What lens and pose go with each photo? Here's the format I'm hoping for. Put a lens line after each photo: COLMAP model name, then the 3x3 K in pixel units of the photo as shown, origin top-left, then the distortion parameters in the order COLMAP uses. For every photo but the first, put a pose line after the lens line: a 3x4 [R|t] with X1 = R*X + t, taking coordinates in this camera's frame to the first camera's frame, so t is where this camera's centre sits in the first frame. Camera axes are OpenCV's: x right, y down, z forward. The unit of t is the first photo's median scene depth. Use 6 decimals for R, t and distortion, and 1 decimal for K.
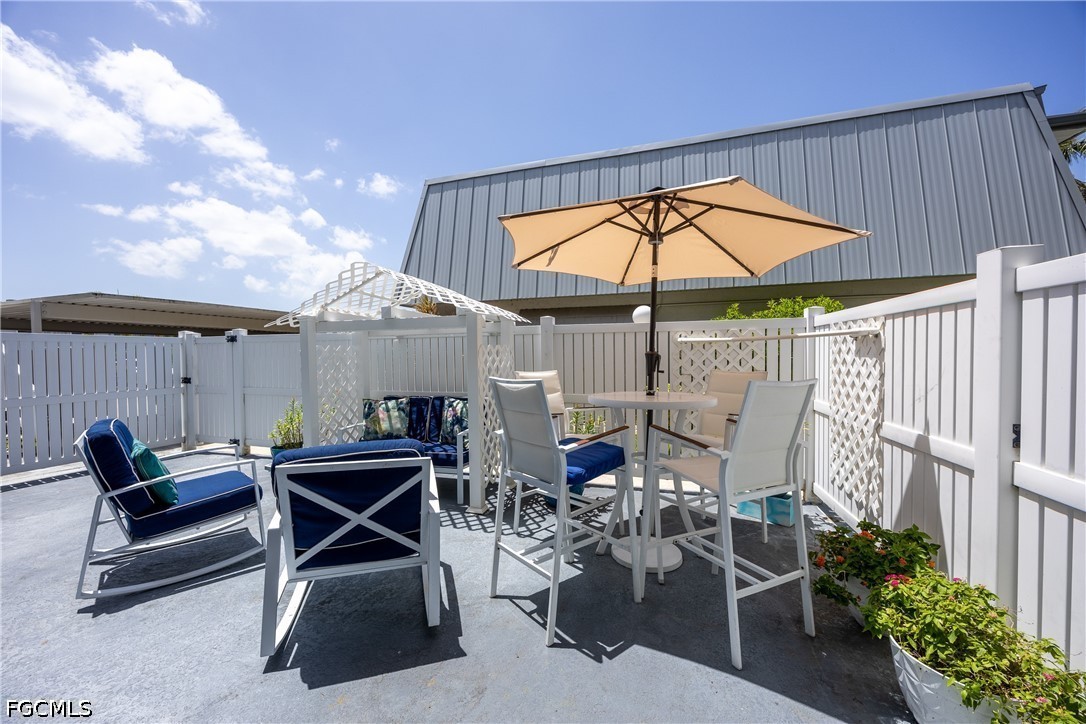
lens RADIAL K [[426.9, 0, 546.2], [0, 426.9, 362.9], [0, 0, 1]] dist [-0.004525, 0.000400]
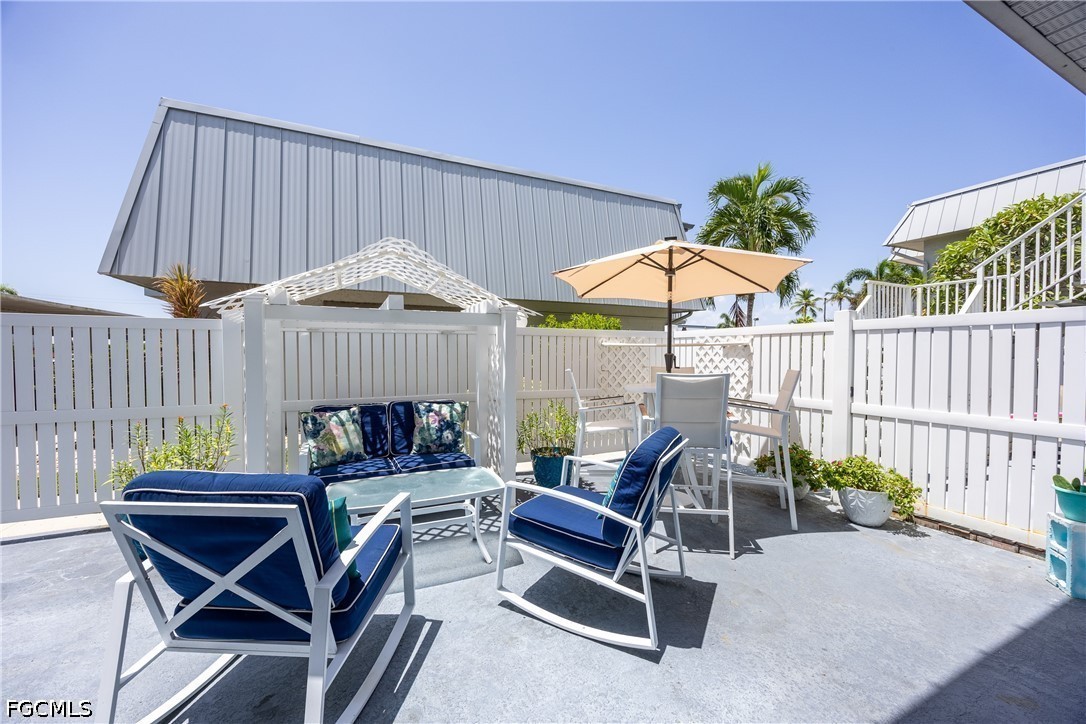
lens RADIAL K [[426.9, 0, 540.6], [0, 426.9, 359.9], [0, 0, 1]] dist [-0.004525, 0.000400]
pose [[0.723444, 0.000394, 0.690382, -0.773655], [0.005790, 0.999961, -0.006637, 0.001417], [-0.690358, 0.008799, 0.723414, 0.216331]]
